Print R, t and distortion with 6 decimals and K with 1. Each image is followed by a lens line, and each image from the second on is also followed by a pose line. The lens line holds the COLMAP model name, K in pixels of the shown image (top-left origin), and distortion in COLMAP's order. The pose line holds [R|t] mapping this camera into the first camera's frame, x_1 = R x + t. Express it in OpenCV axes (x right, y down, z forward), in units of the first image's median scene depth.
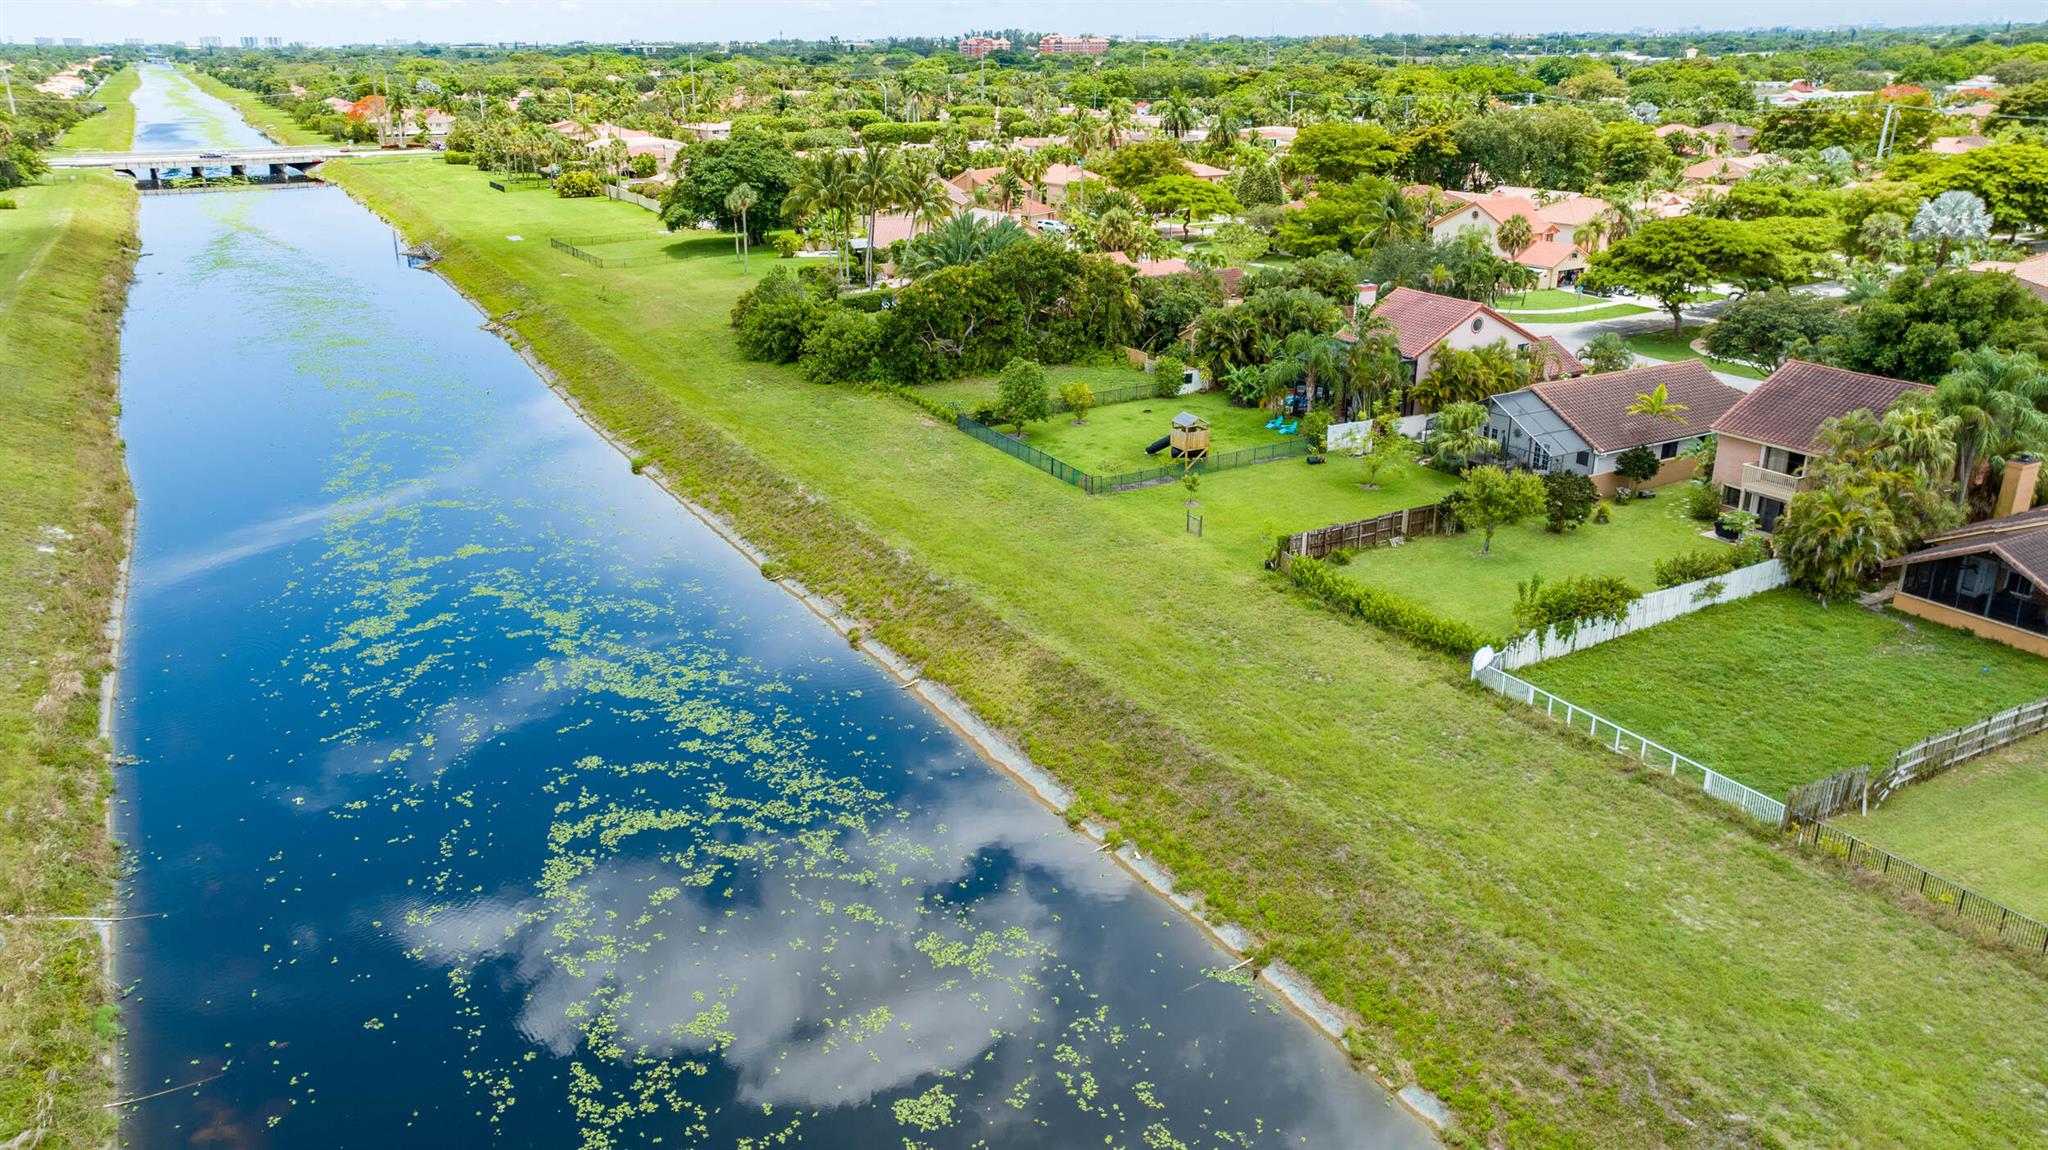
lens RADIAL K [[1470.1, 0, 984.7], [0, 1470.1, 568.2], [0, 0, 1]] dist [-0.028482, 0.058546]
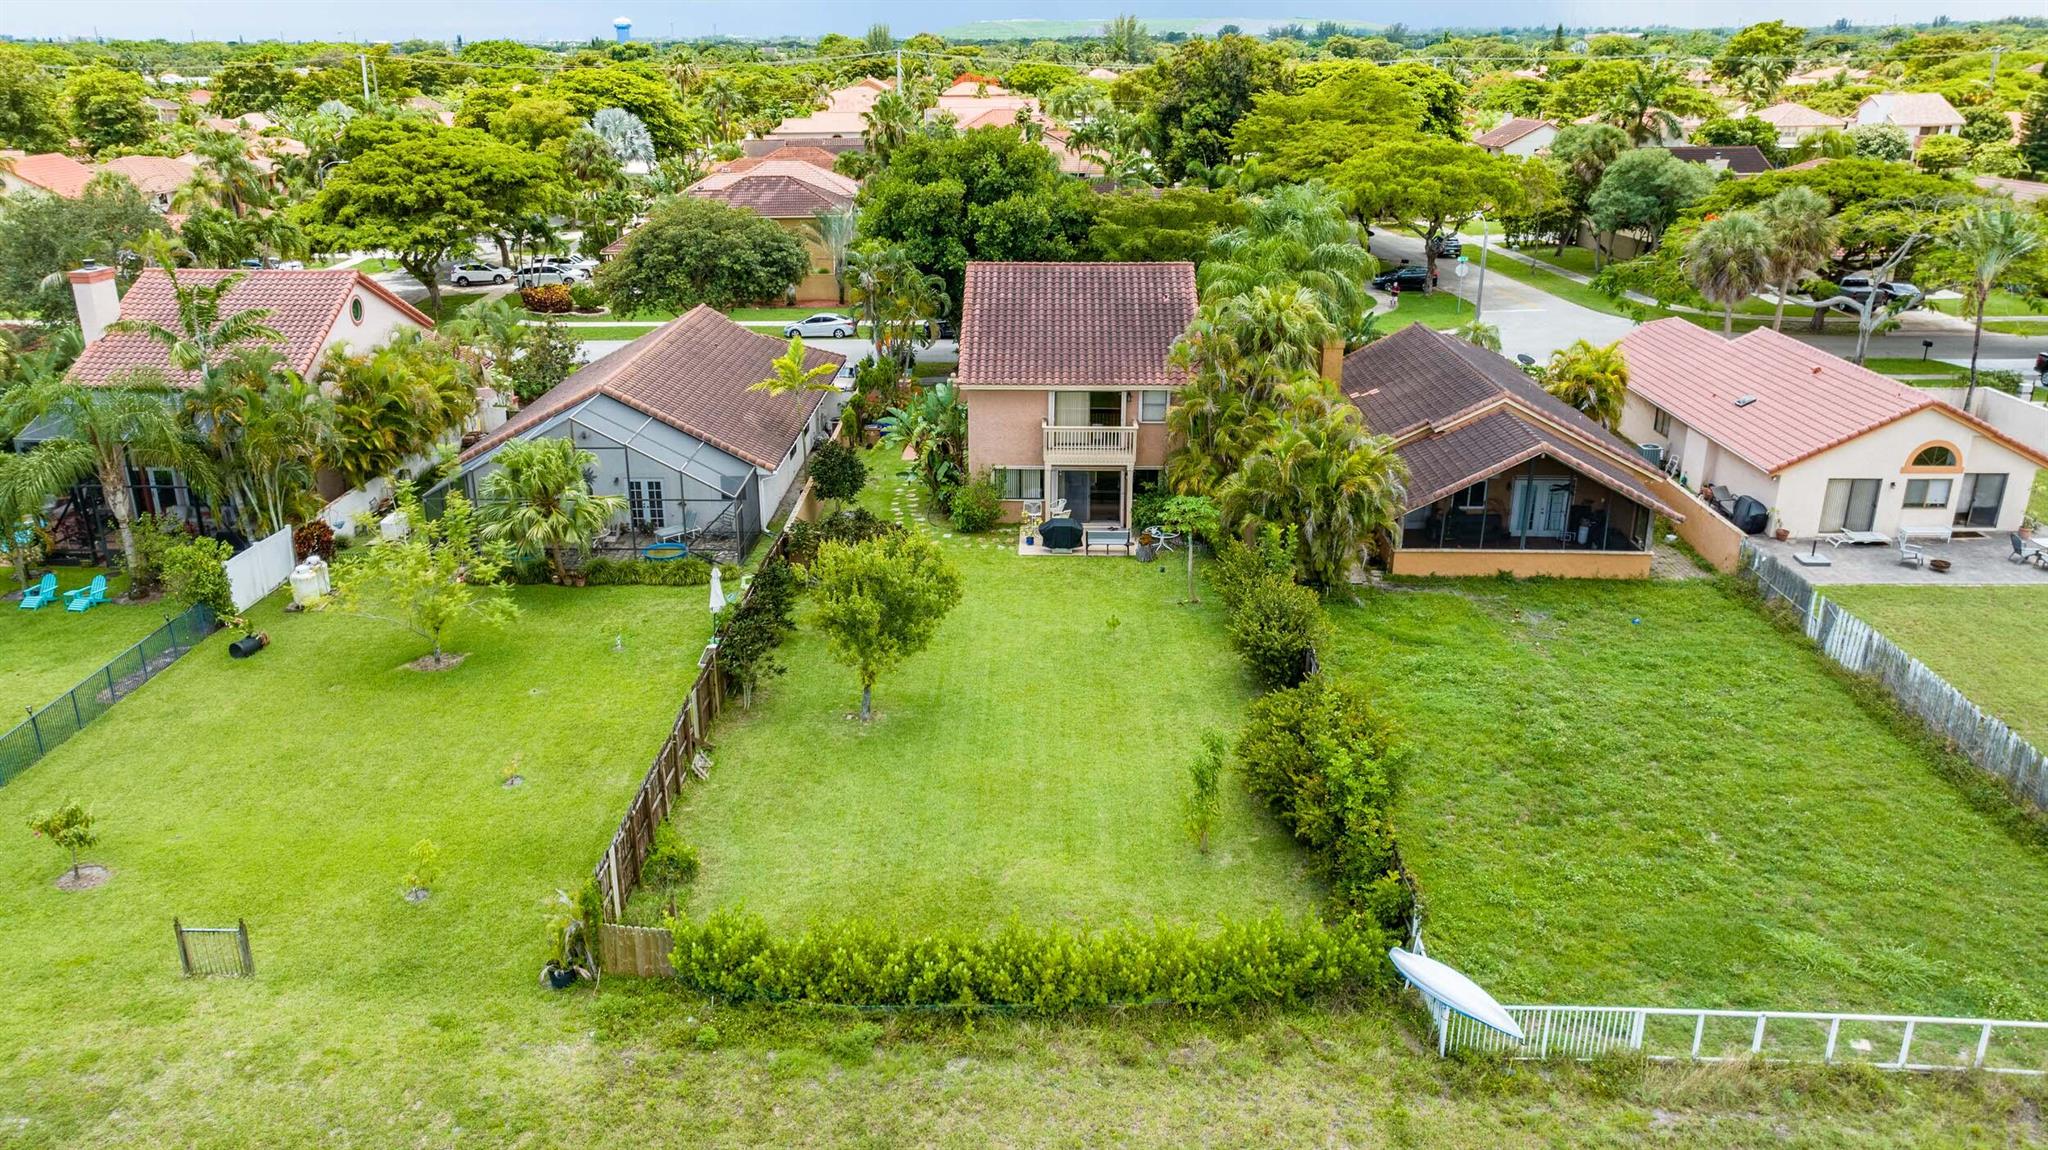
lens RADIAL K [[1470.1, 0, 984.7], [0, 1470.1, 568.2], [0, 0, 1]] dist [-0.028482, 0.058546]
pose [[0.513224, -0.288675, 0.808250, -0.009294], [0.296434, 0.943403, 0.148717, -0.099288], [-0.805437, 0.163268, 0.569750, 0.590840]]
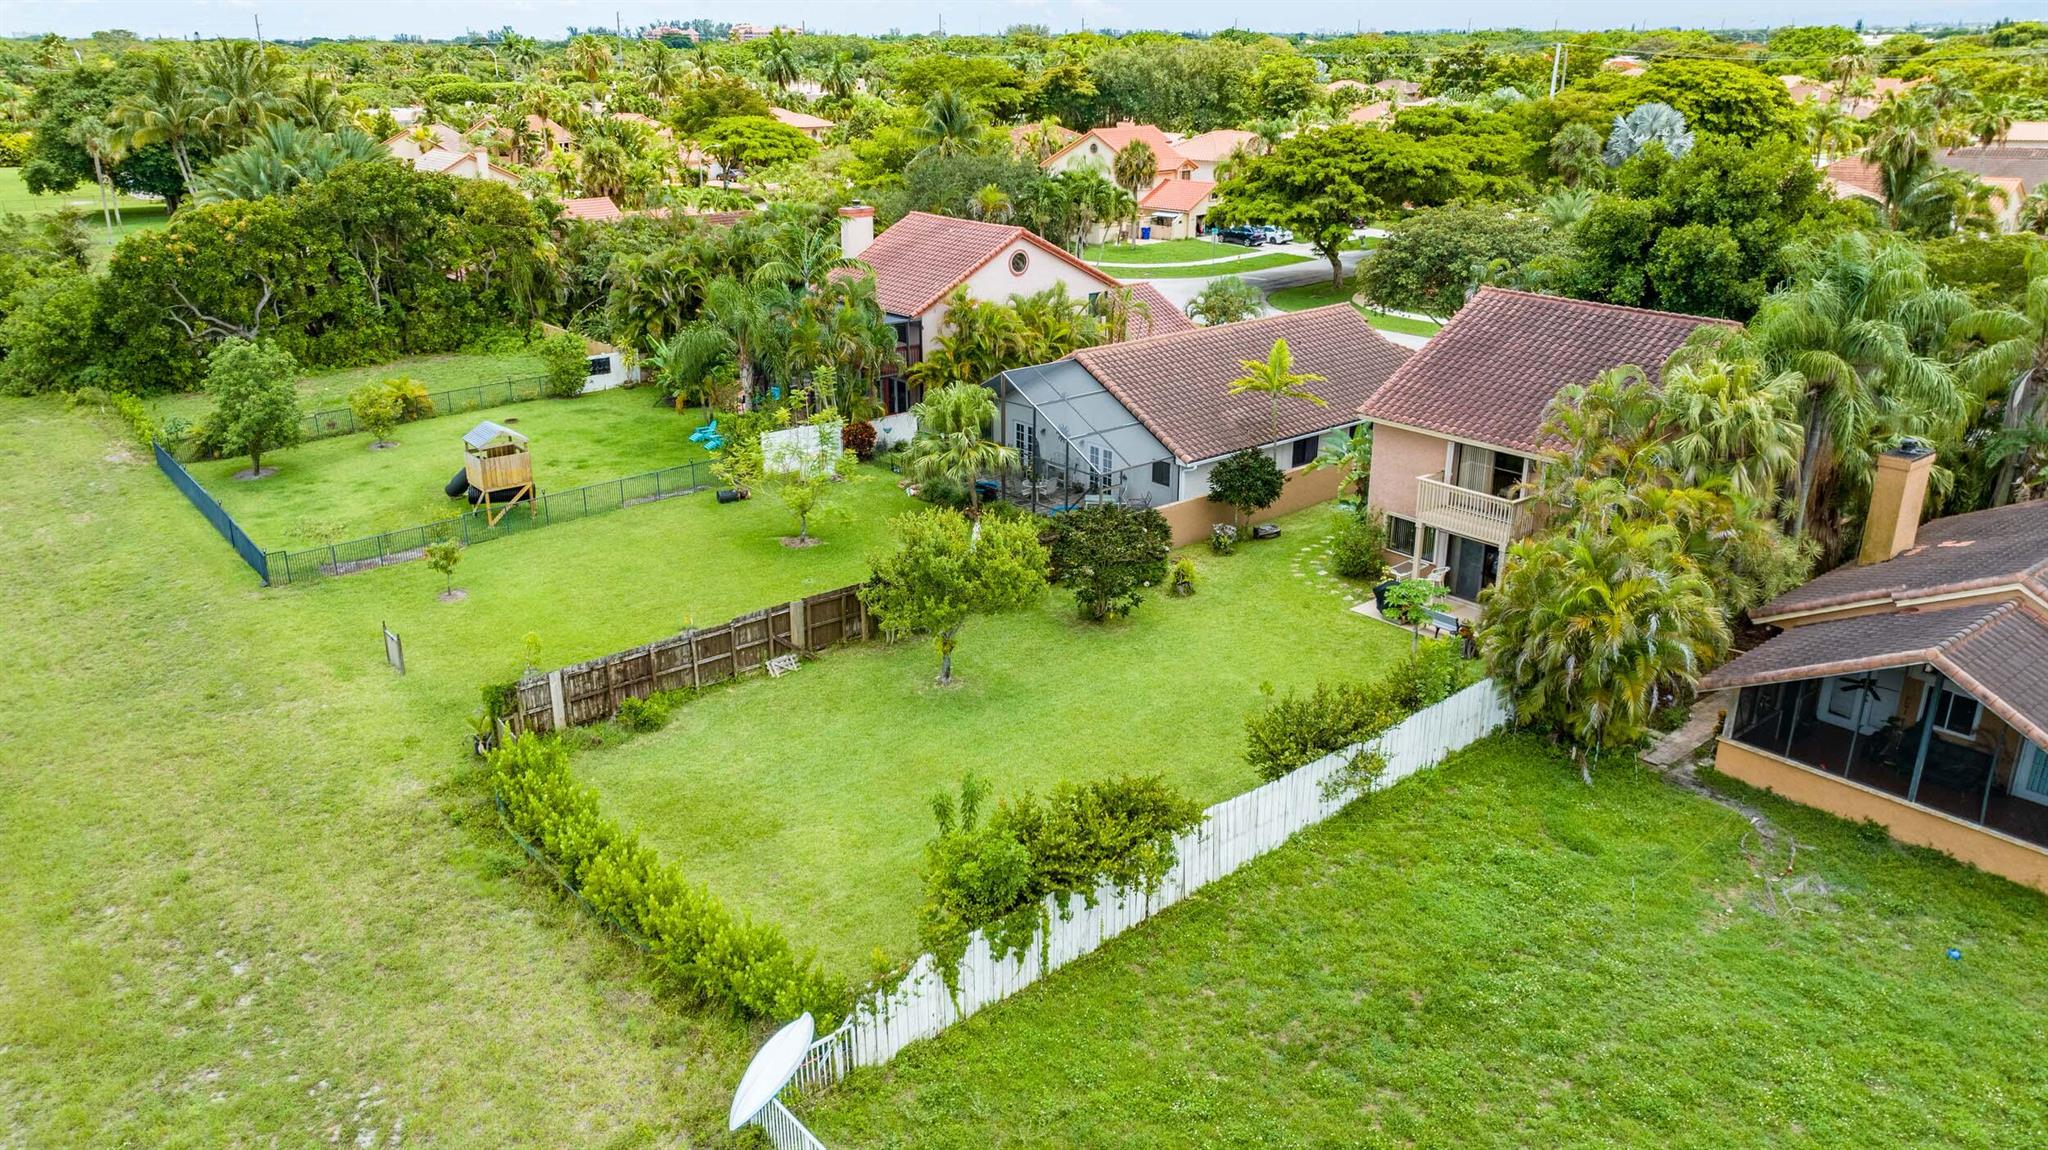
lens RADIAL K [[1450.8, 0, 974.3], [0, 1450.8, 577.2], [0, 0, 1]] dist [0.011528, -0.000715]
pose [[0.984470, -0.060026, 0.164971, 0.232441], [0.058924, 0.998195, 0.011569, -0.043827], [-0.165367, -0.001669, 0.986231, 0.435084]]
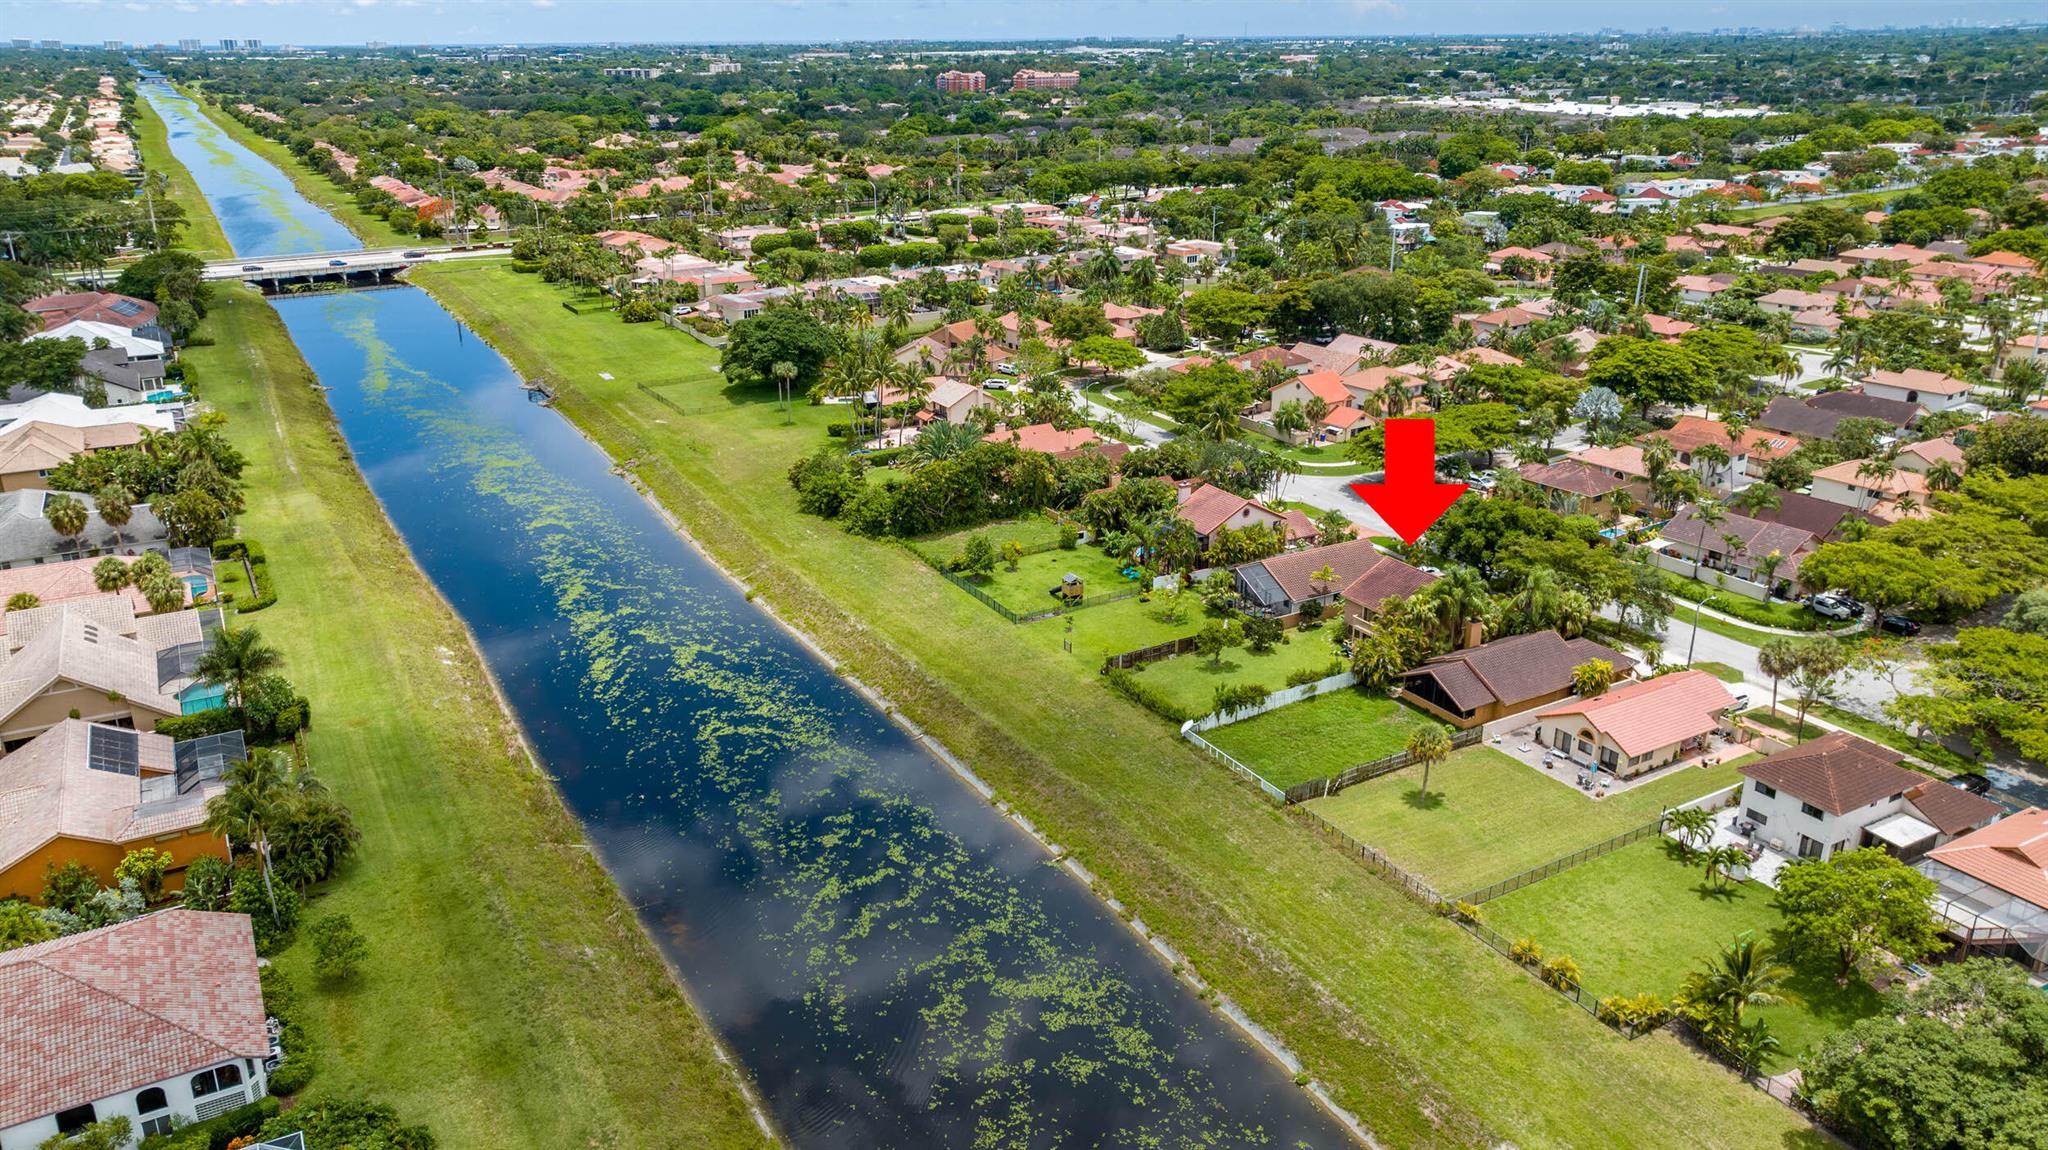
lens RADIAL K [[1470.1, 0, 984.7], [0, 1470.1, 568.2], [0, 0, 1]] dist [-0.028482, 0.058546]
pose [[0.999890, -0.003478, 0.014415, 0.009438], [0.003430, 0.999988, 0.003420, -0.122881], [-0.014427, -0.003371, 0.999890, -0.788069]]
